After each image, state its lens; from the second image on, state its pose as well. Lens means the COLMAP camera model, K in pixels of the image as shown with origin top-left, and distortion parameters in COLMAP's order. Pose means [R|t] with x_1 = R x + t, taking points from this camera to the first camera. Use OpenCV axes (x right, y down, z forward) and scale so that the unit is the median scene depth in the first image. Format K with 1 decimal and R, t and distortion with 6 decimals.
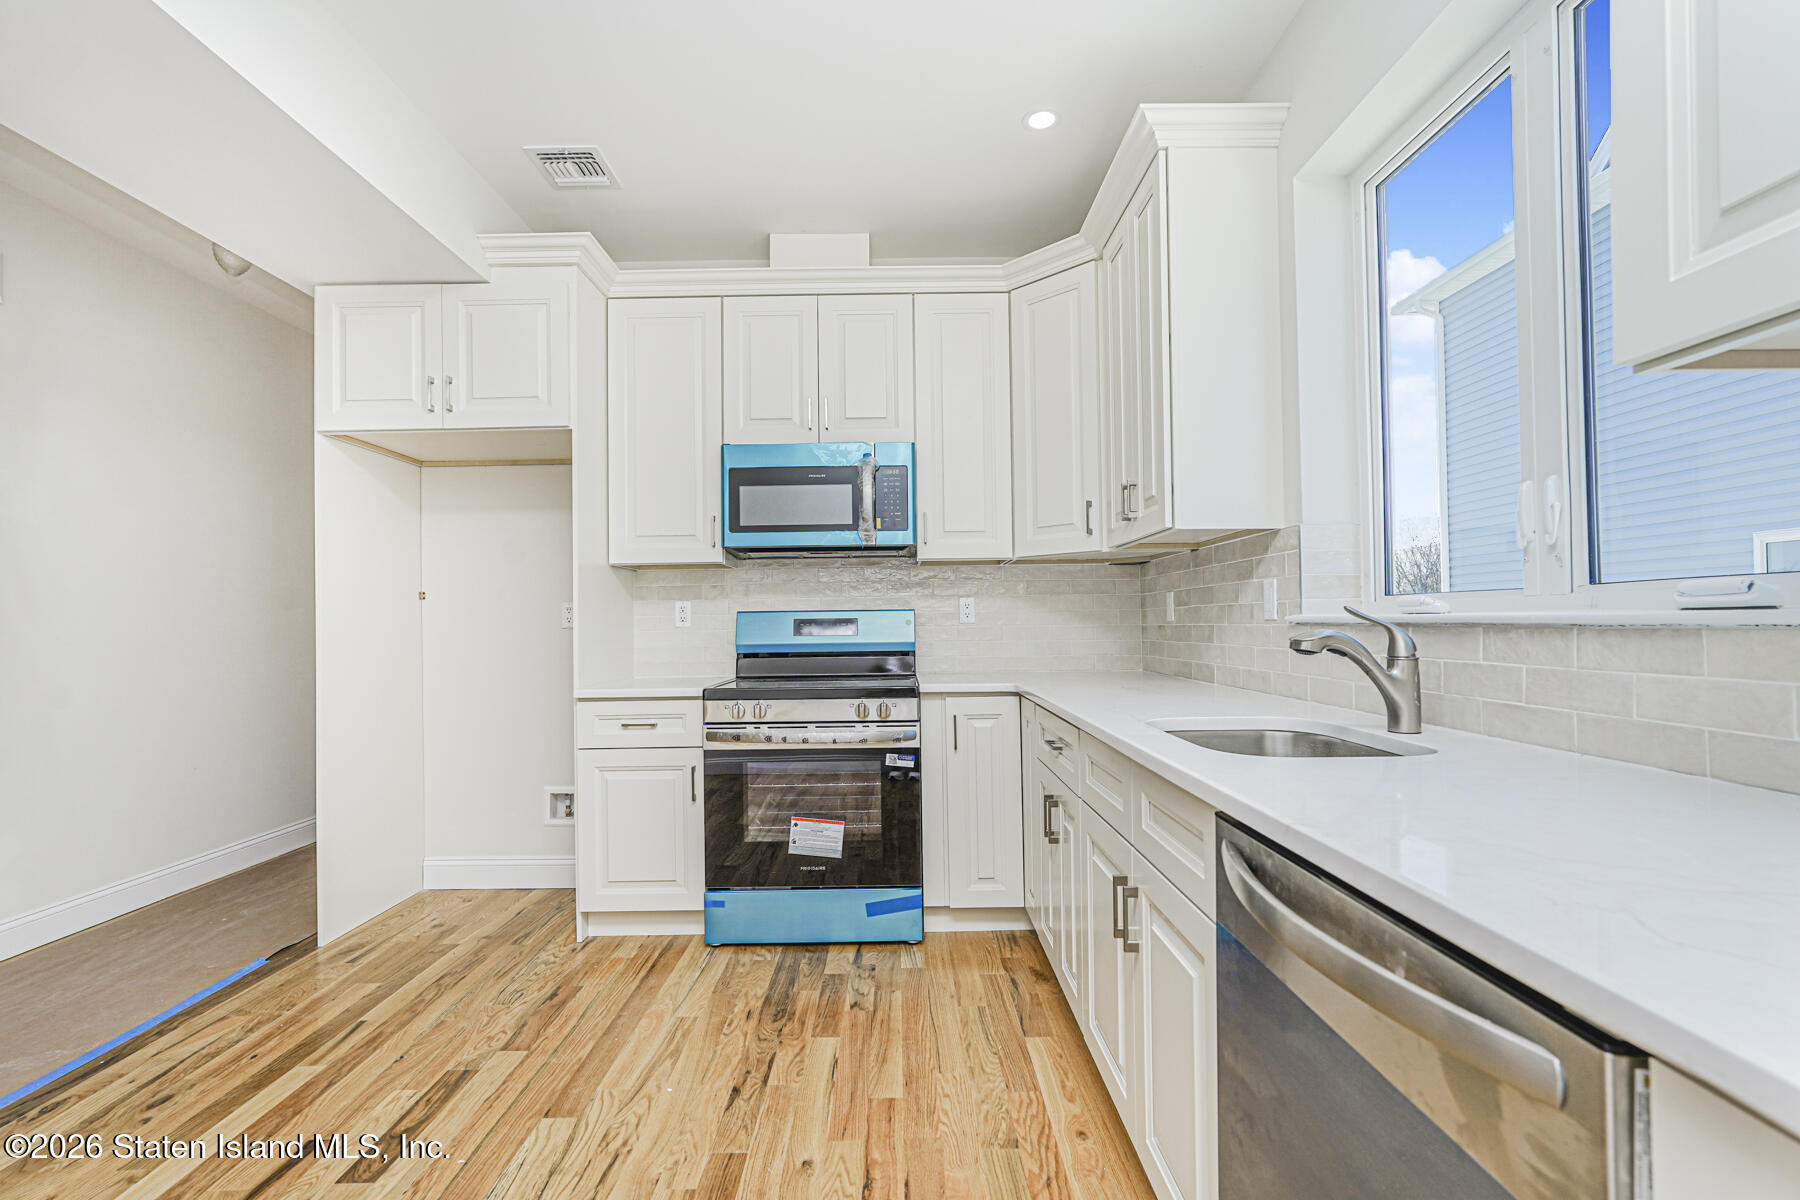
lens RADIAL K [[792.8, 0, 900.9], [0, 792.8, 605.7], [0, 0, 1]] dist [-0.012045, 0.006603]
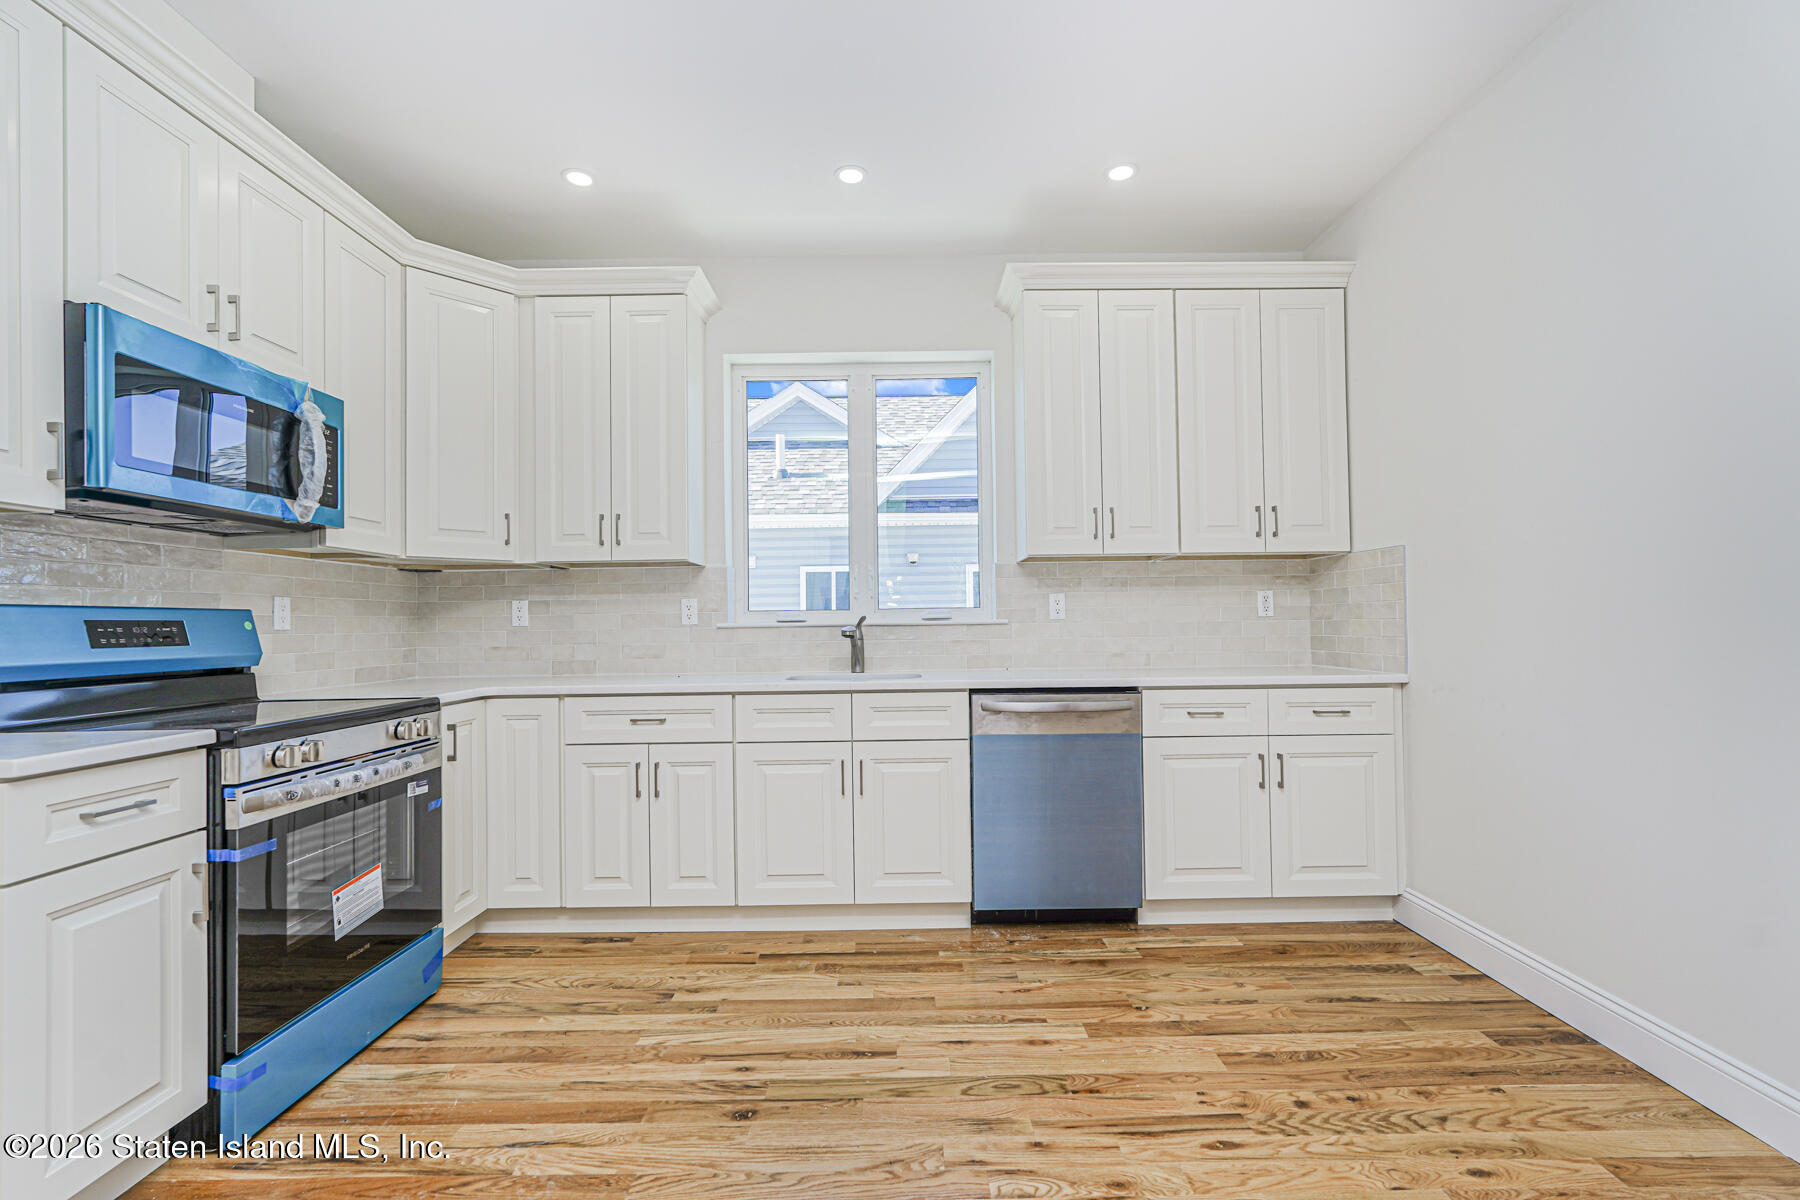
lens RADIAL K [[792.8, 0, 891.7], [0, 792.8, 606.2], [0, 0, 1]] dist [-0.012045, 0.006603]
pose [[0.006261, 0.035747, 0.999341, -0.864522], [-0.007145, 0.999337, -0.035702, 0.028468], [-0.999955, -0.006917, 0.006512, 0.487825]]
